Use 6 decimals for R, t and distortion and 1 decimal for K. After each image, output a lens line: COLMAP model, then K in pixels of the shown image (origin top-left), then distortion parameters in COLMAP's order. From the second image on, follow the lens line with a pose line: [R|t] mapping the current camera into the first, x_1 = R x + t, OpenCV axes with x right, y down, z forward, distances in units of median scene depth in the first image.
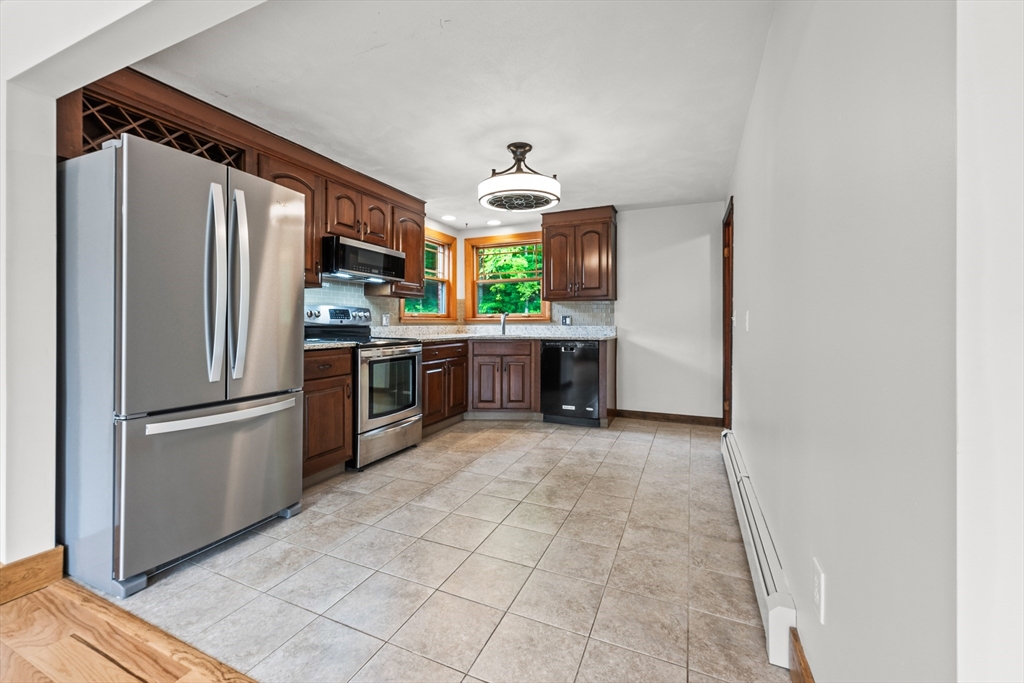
lens RADIAL K [[448.8, 0, 481.4], [0, 448.8, 321.0], [0, 0, 1]] dist [0.003806, 0.001285]
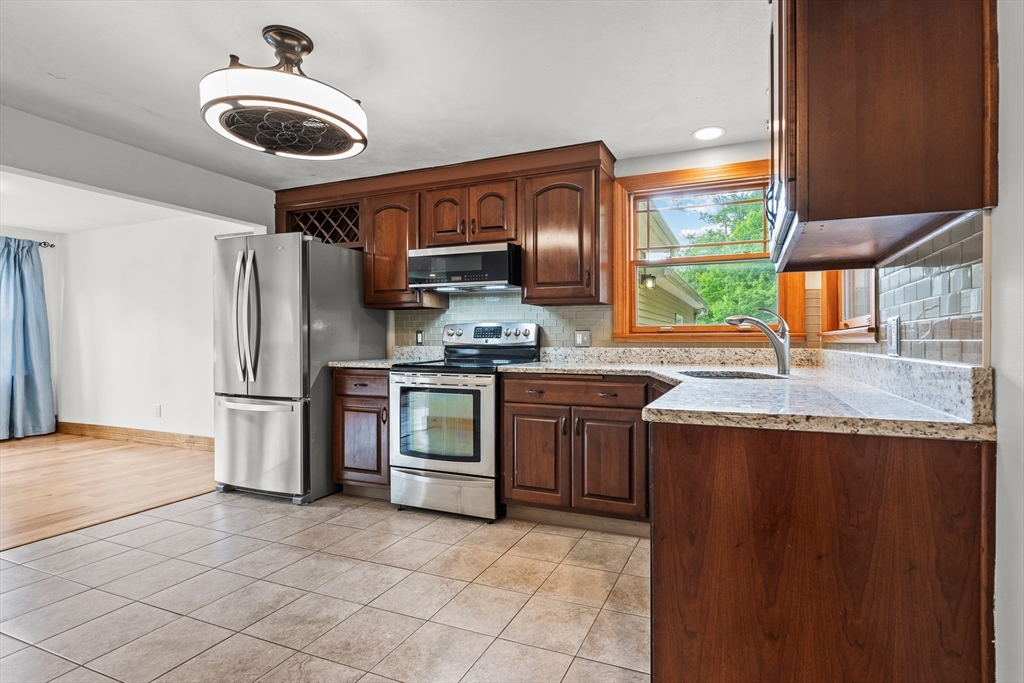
lens RADIAL K [[448.8, 0, 519.6], [0, 448.8, 338.6], [0, 0, 1]] dist [0.003806, 0.001285]
pose [[0.062669, -0.006617, -0.998012, 0.450455], [0.004954, 0.999968, -0.006319, 0.001849], [0.998022, -0.004548, 0.062700, 0.836656]]
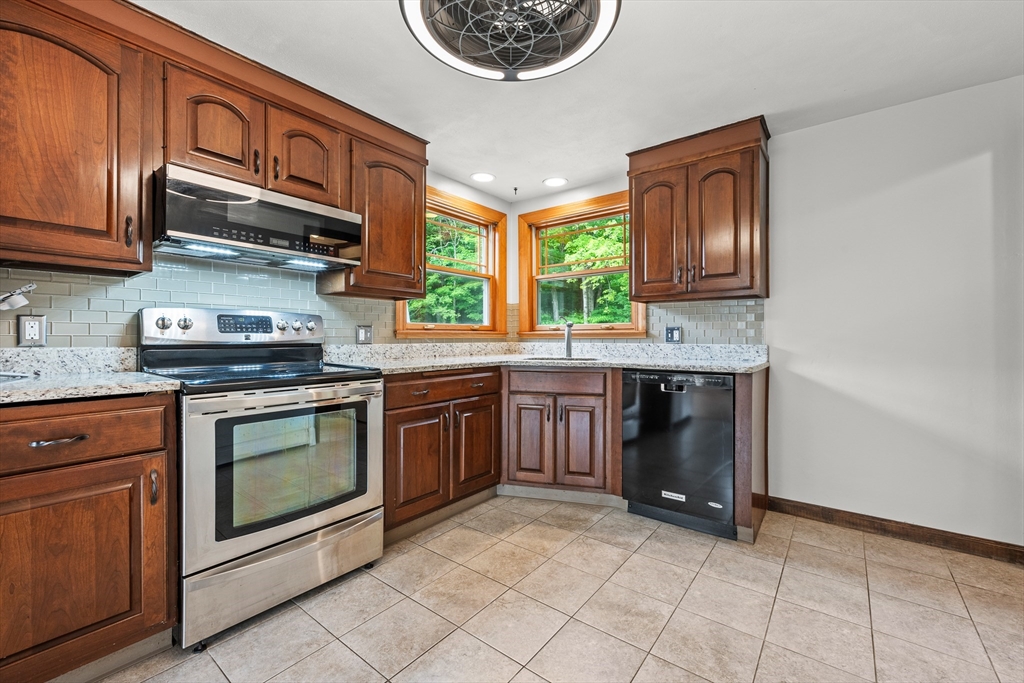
lens RADIAL K [[448.8, 0, 503.8], [0, 448.8, 337.8], [0, 0, 1]] dist [0.003806, 0.001285]
pose [[0.978560, -0.000722, -0.205959, 0.103373], [0.001641, 0.999989, 0.004295, 0.000157], [0.205953, -0.004540, 0.978551, 0.419698]]
